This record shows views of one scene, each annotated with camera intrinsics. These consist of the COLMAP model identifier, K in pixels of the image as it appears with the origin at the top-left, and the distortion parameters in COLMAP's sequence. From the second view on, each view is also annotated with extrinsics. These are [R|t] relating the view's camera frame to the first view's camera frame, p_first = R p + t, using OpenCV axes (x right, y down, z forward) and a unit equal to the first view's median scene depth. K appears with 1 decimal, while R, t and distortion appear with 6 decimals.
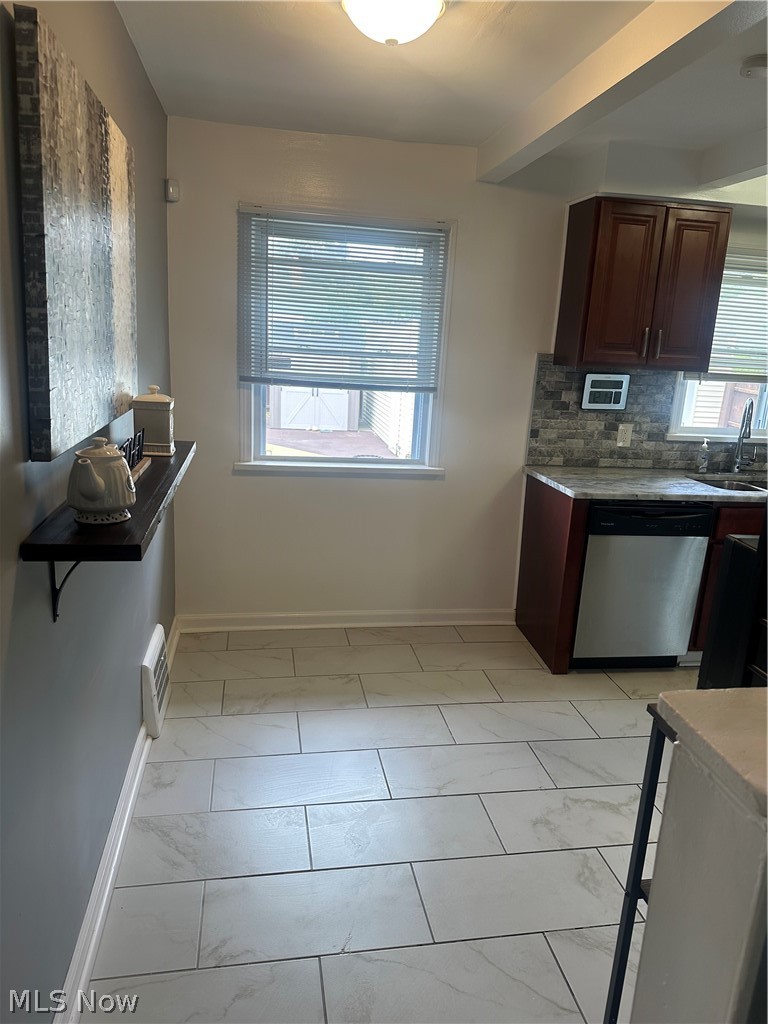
lens RADIAL K [[712.8, 0, 384.0], [0, 712.8, 512.0], [0, 0, 1]] dist [0.043334, -0.002048]
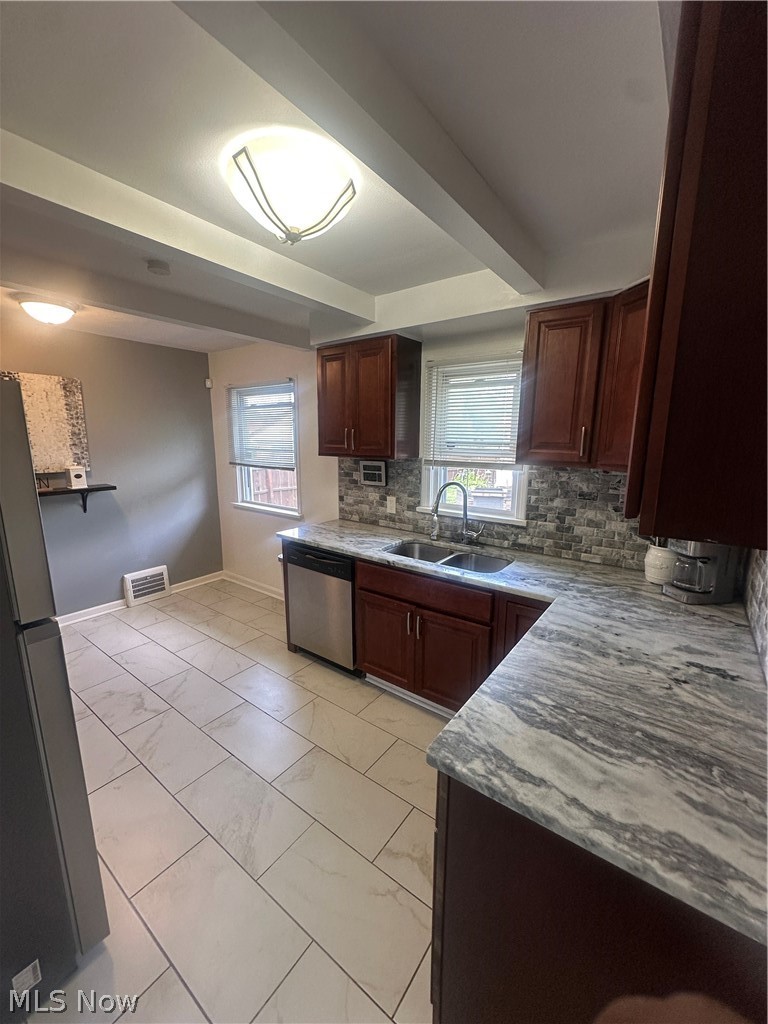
lens RADIAL K [[408.8, 0, 384.0], [0, 408.8, 512.0], [0, 0, 1]] dist [0.000231, -0.000007]
pose [[0.686461, 0.086408, -0.722015, 0.911470], [-0.148940, 0.988572, -0.023297, -0.073763], [0.711751, 0.123529, 0.691485, 0.451642]]
